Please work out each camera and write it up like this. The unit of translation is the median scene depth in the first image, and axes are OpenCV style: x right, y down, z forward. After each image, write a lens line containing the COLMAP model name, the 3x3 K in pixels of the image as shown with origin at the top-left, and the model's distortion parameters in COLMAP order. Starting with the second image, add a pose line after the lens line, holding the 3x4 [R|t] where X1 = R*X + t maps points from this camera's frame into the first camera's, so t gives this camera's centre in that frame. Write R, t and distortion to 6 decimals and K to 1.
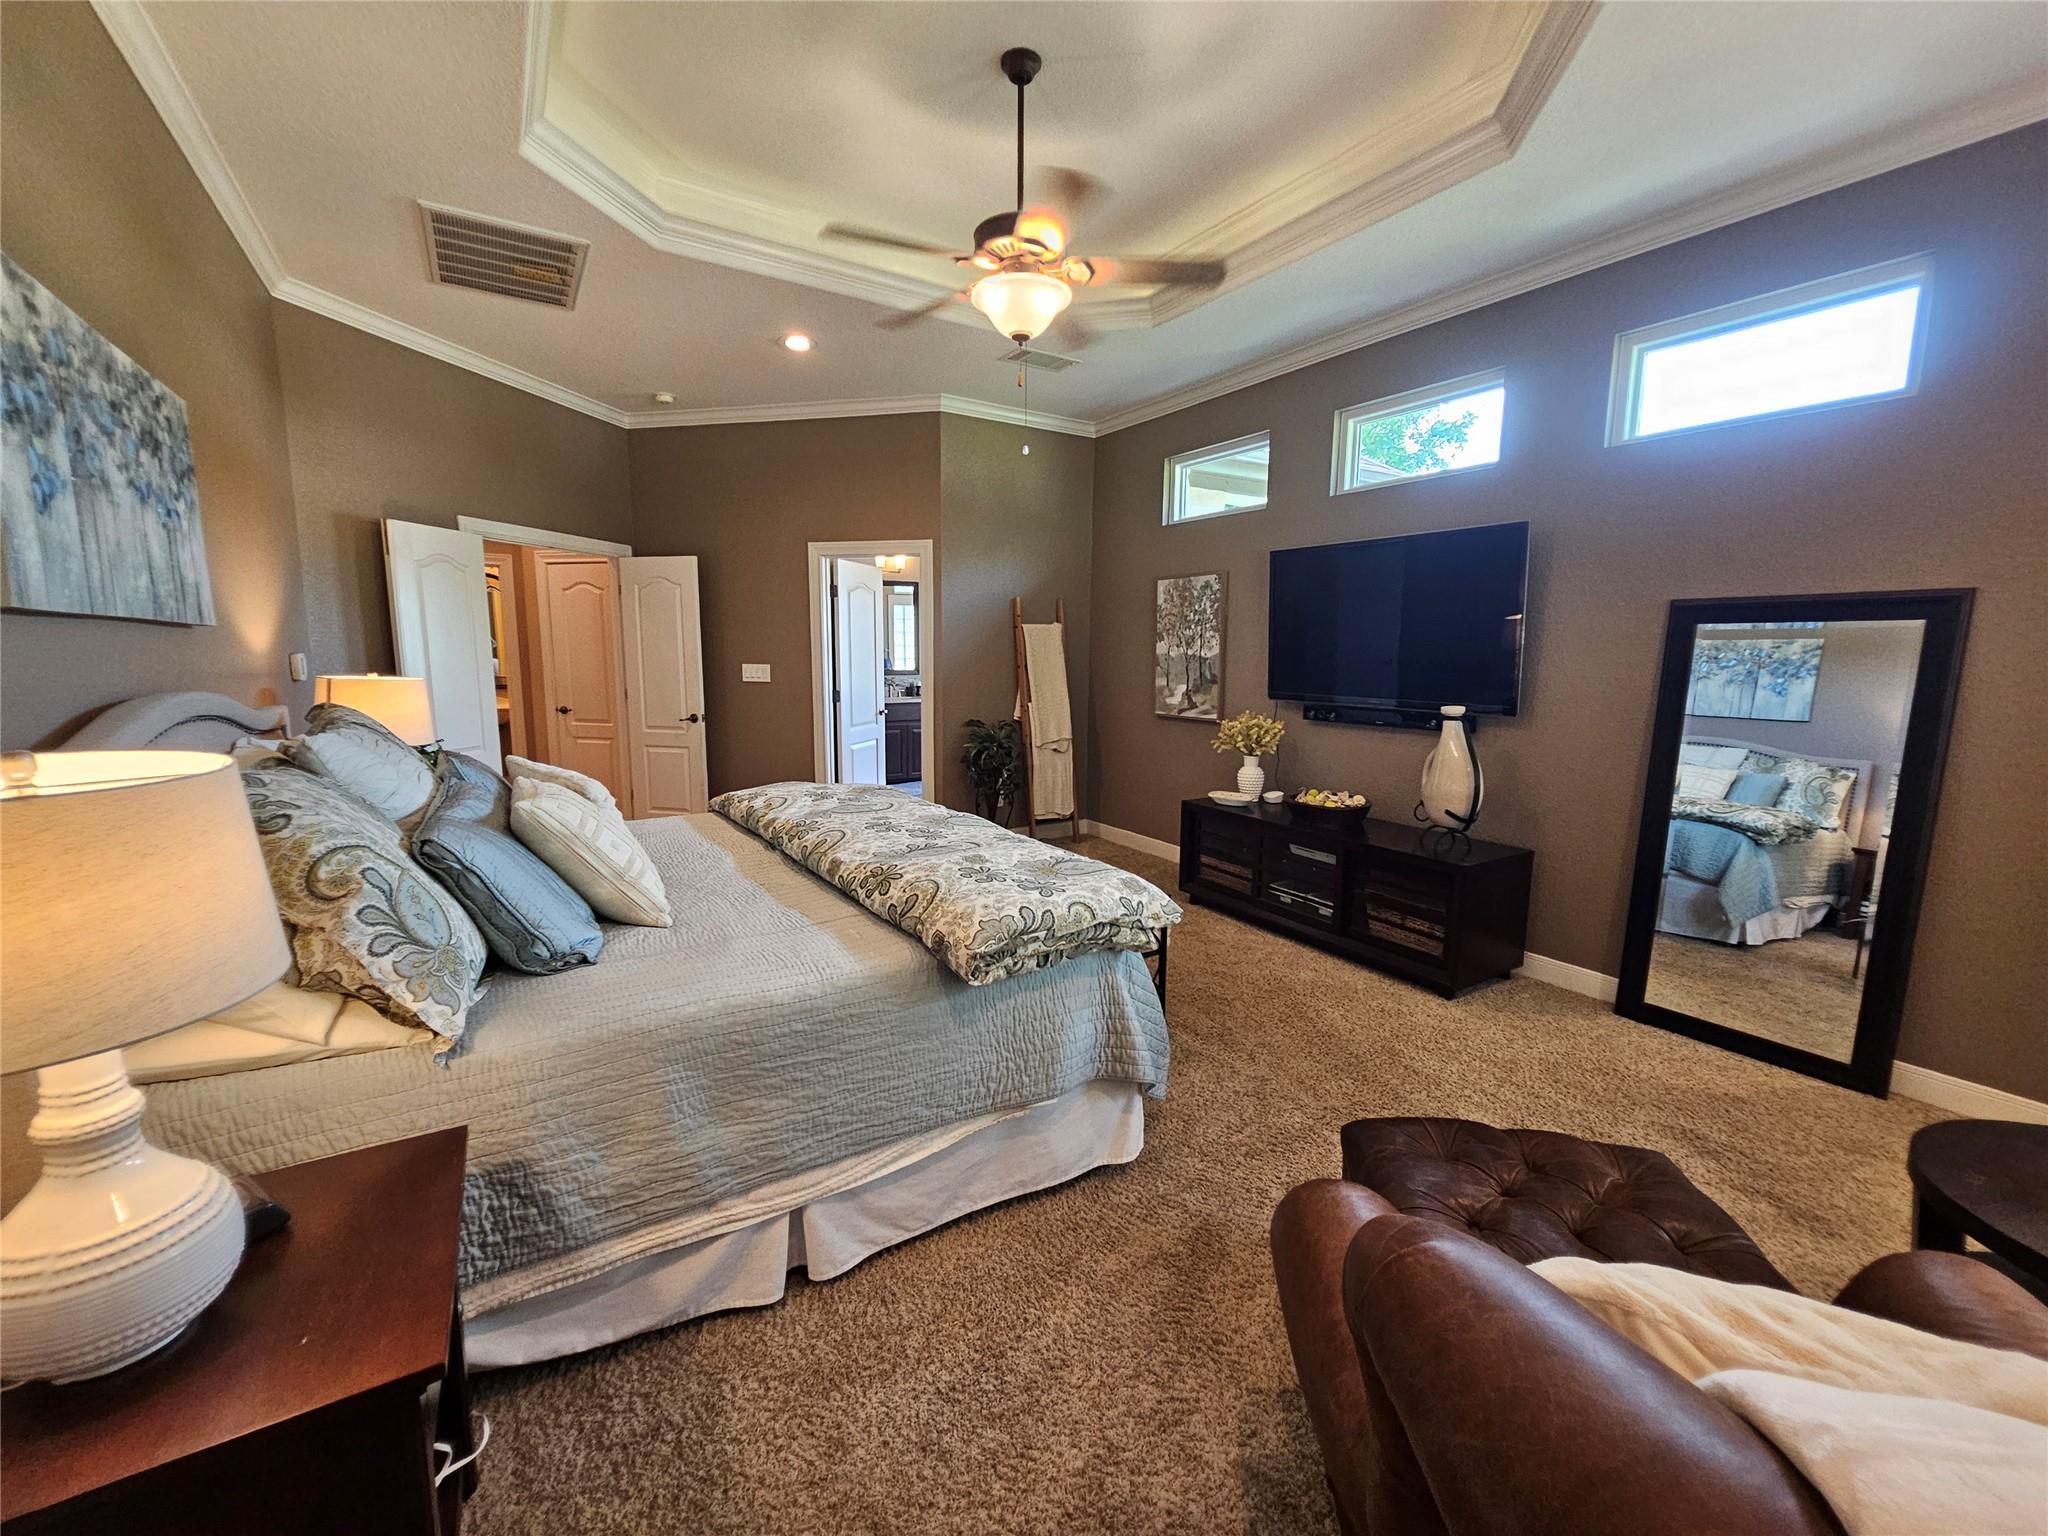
lens RADIAL K [[837.4, 0, 993.4], [0, 837.4, 766.5], [0, 0, 1]] dist [-0.000190, -0.000026]
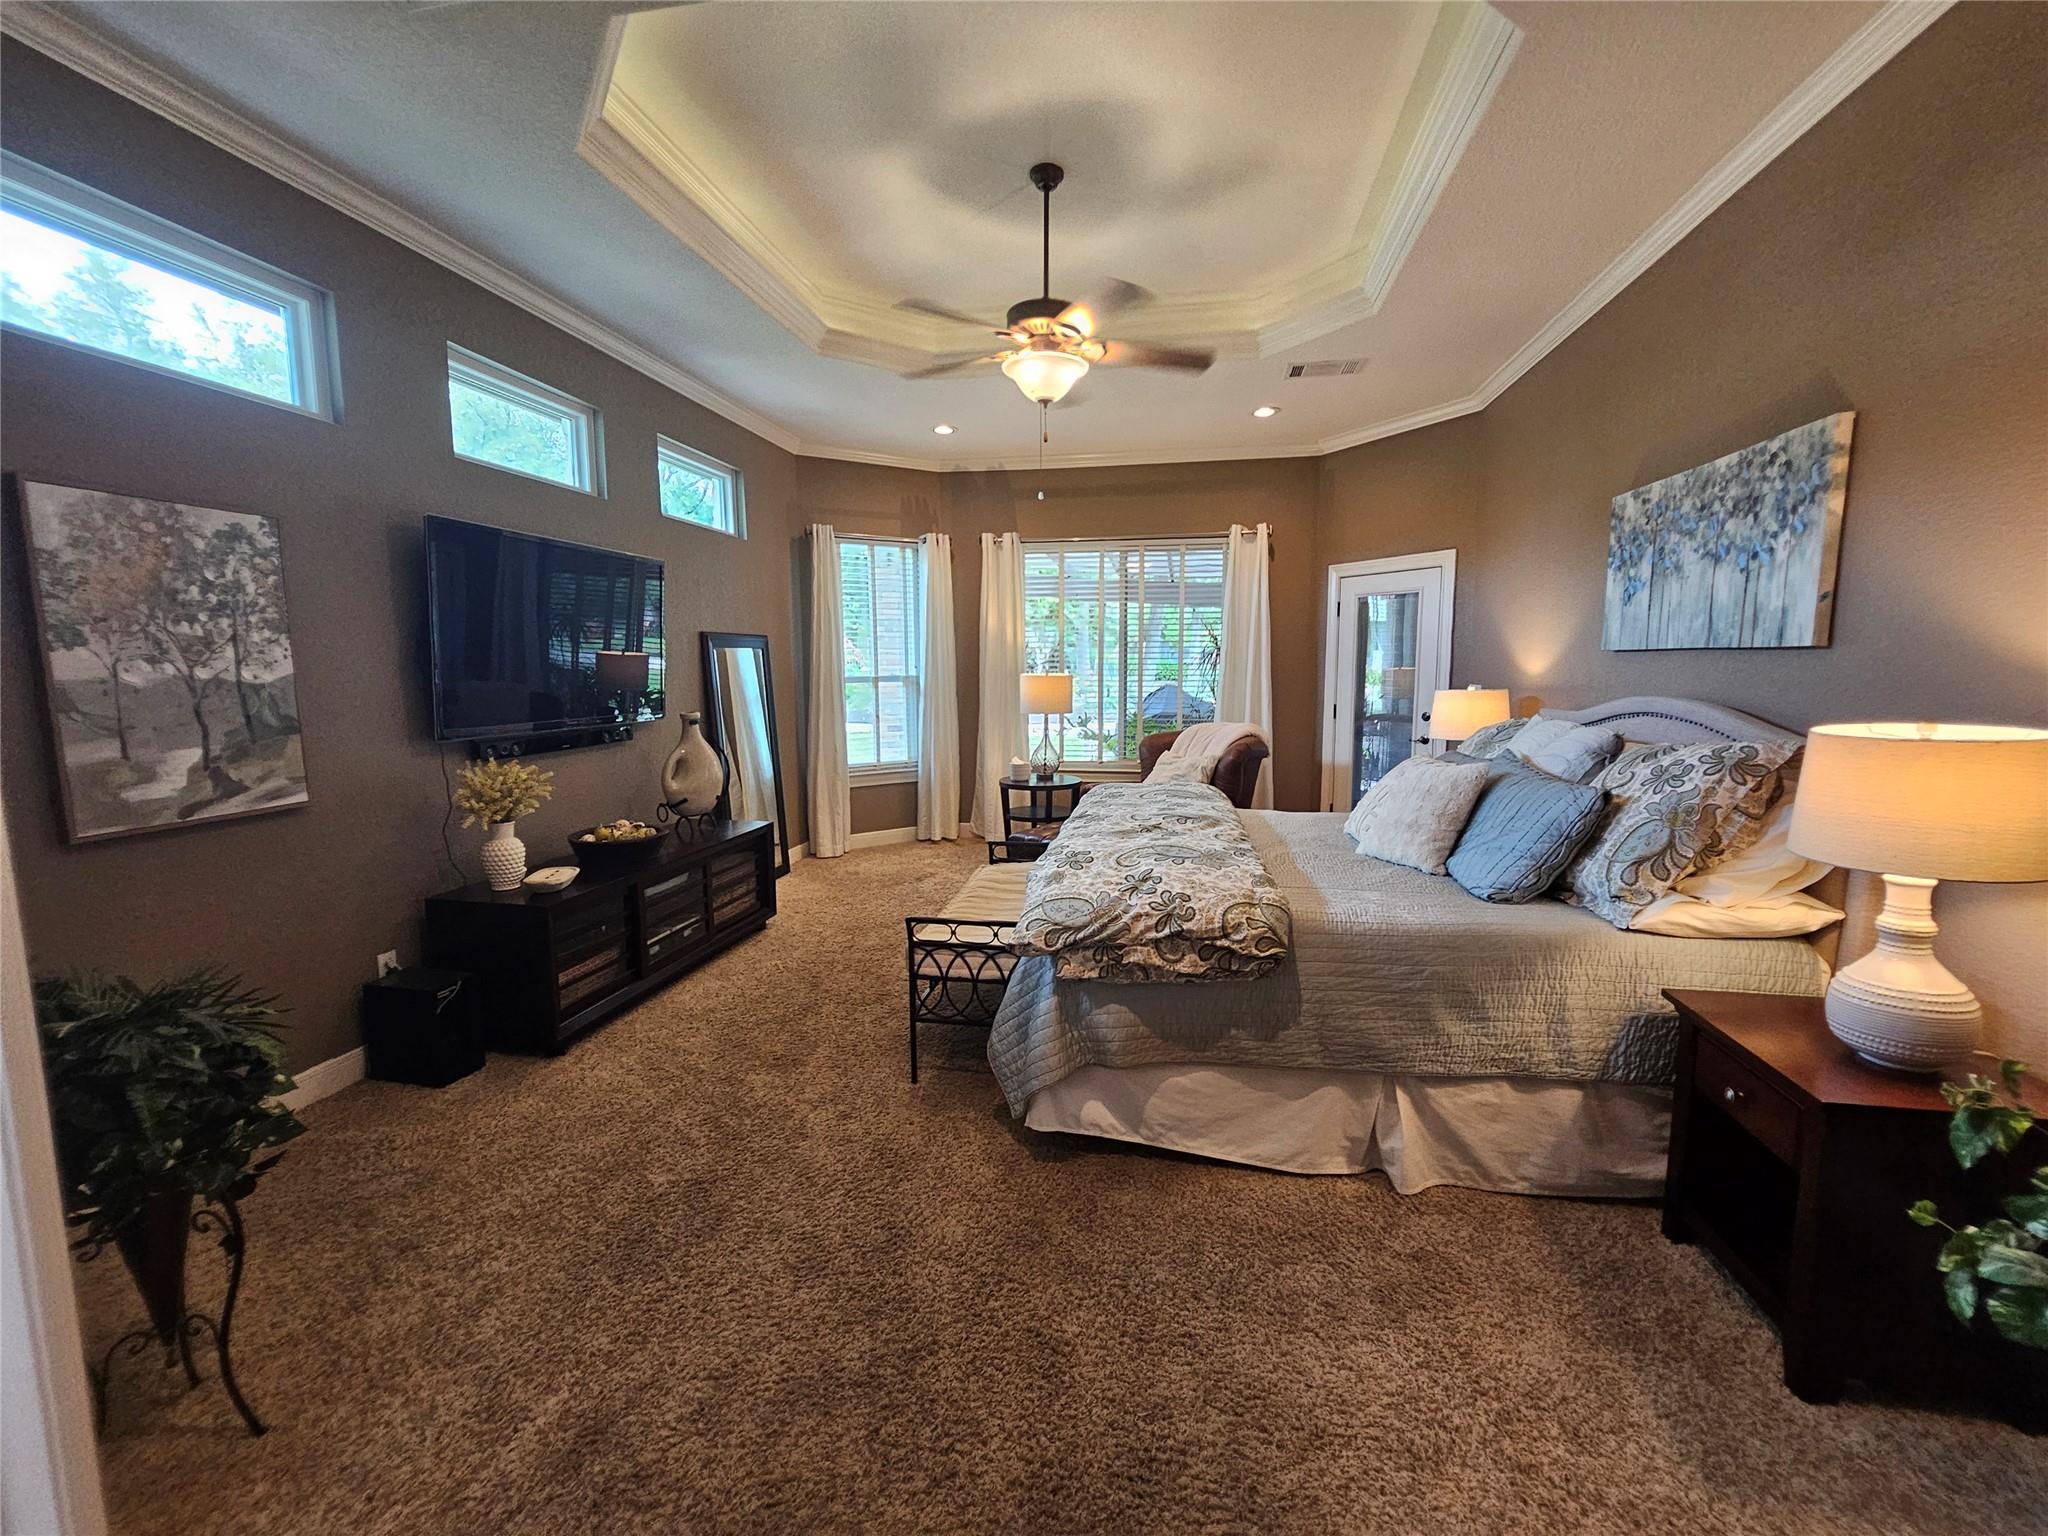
lens RADIAL K [[842.2, 0, 1026.6], [0, 842.2, 764.9], [0, 0, 1]] dist [-0.001462, -0.000199]
pose [[-0.743939, -0.071017, 0.664463, -0.411658], [0.106517, 0.969022, 0.222826, -0.148270], [-0.659703, 0.236545, -0.713329, 1.083326]]
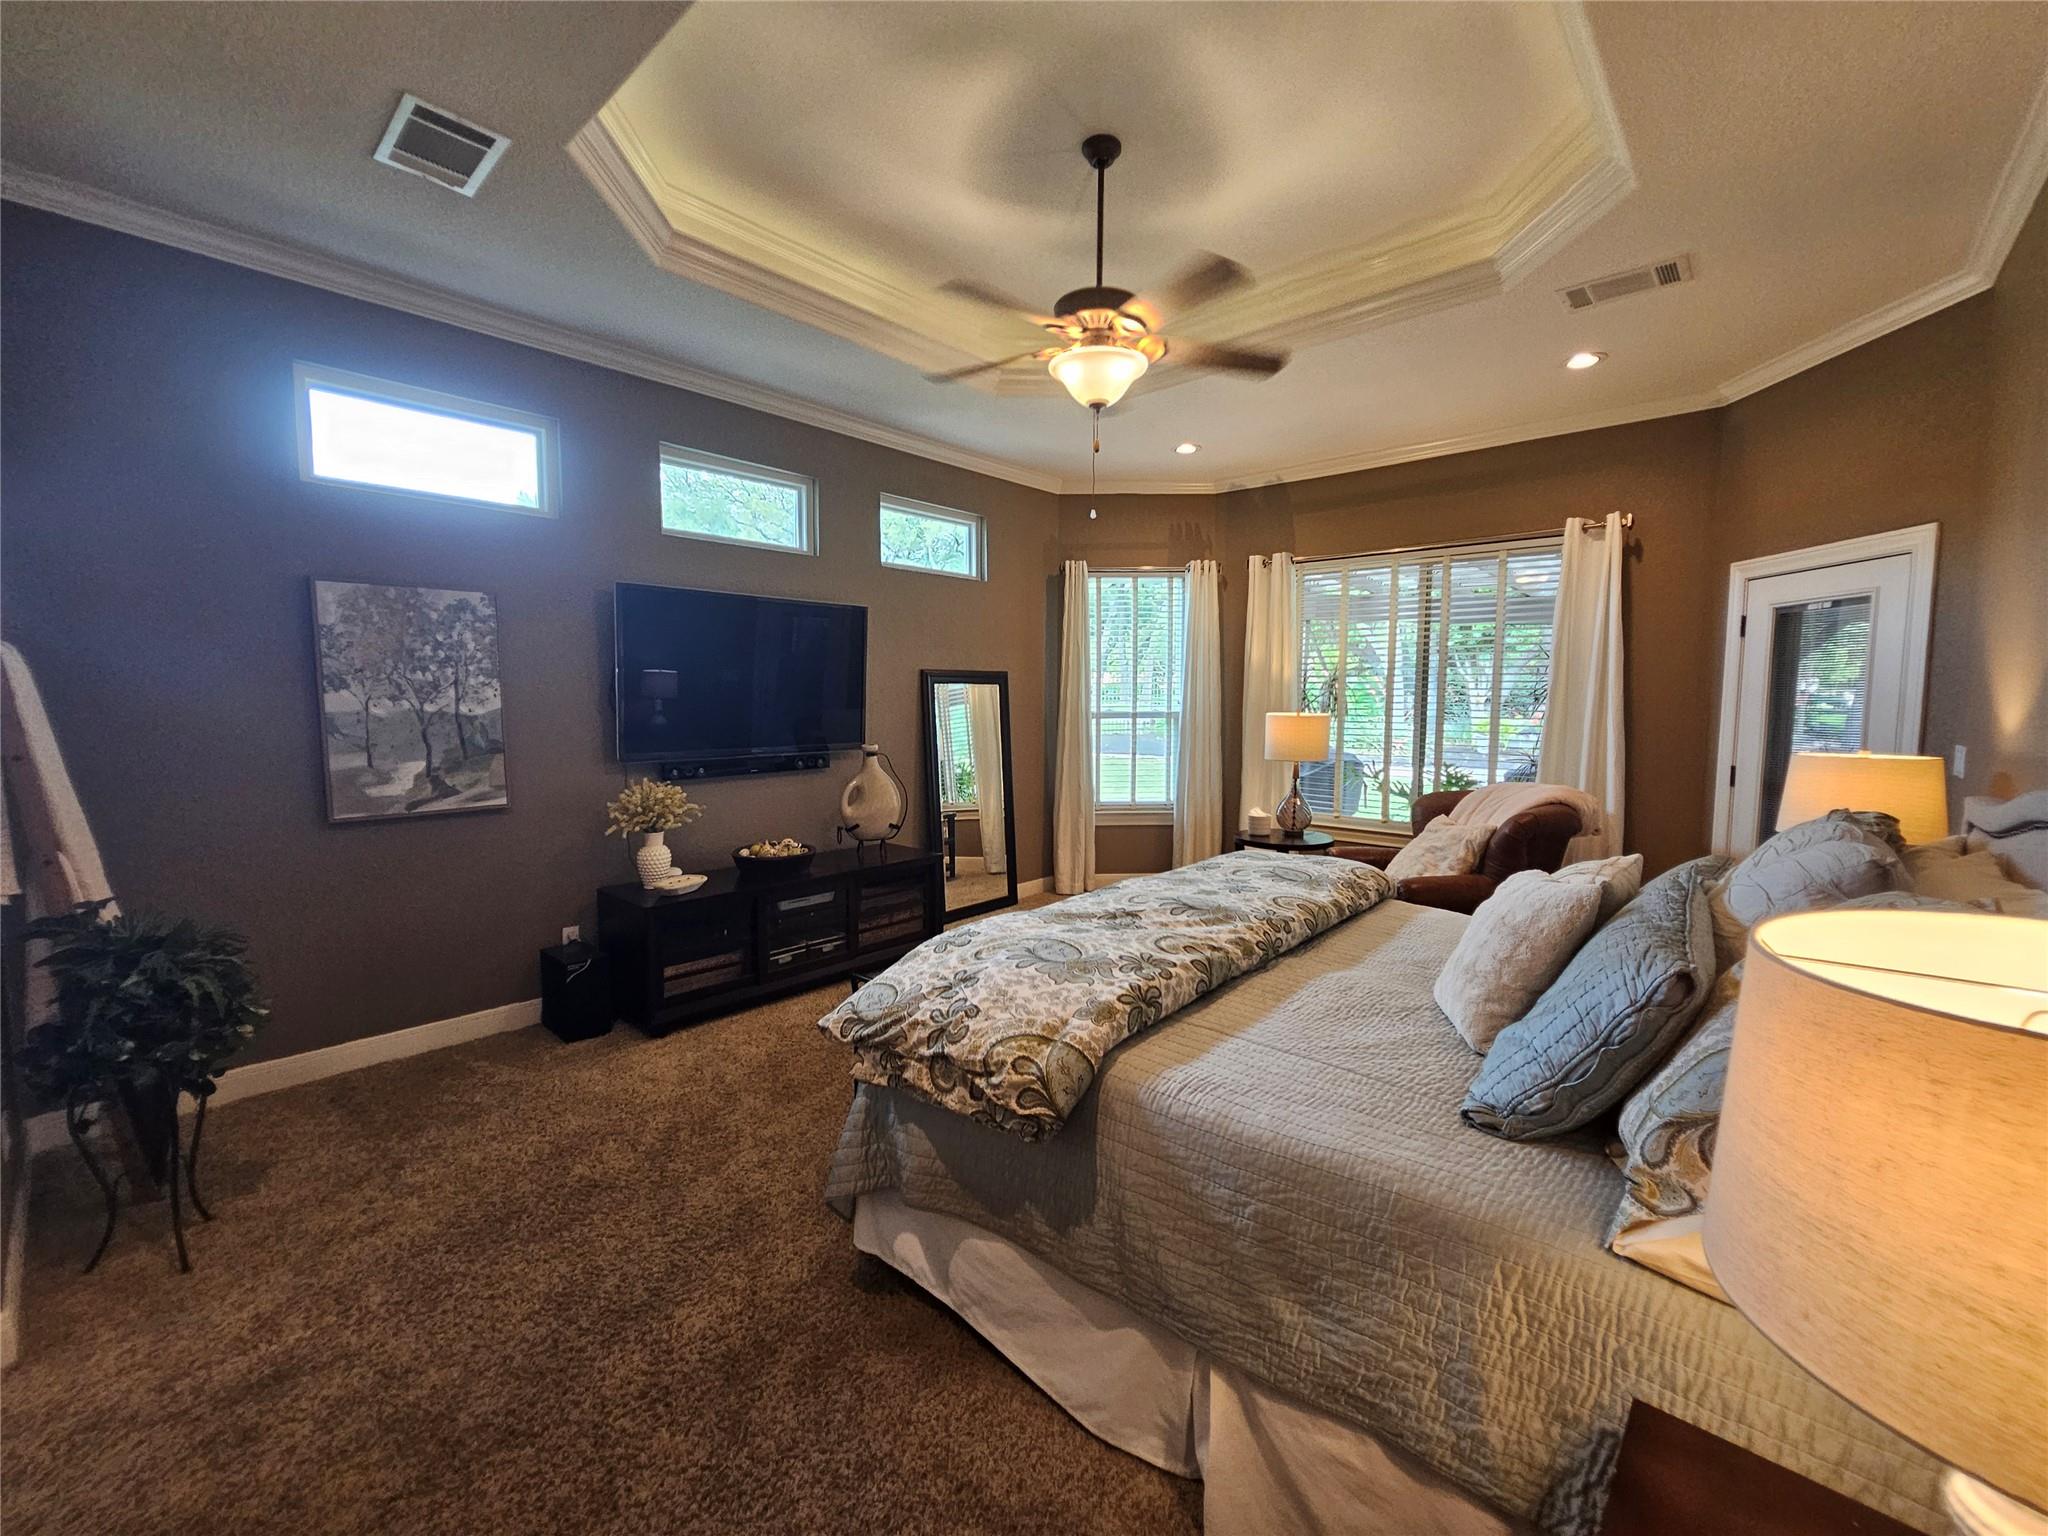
lens RADIAL K [[833.8, 0, 1030.8], [0, 833.8, 766.7], [0, 0, 1]] dist [-0.001659, -0.000118]
pose [[-0.289097, -0.077532, 0.954155, -0.510410], [0.140625, 0.982463, 0.122440, -0.110882], [-0.946915, 0.169575, -0.273124, 0.782970]]
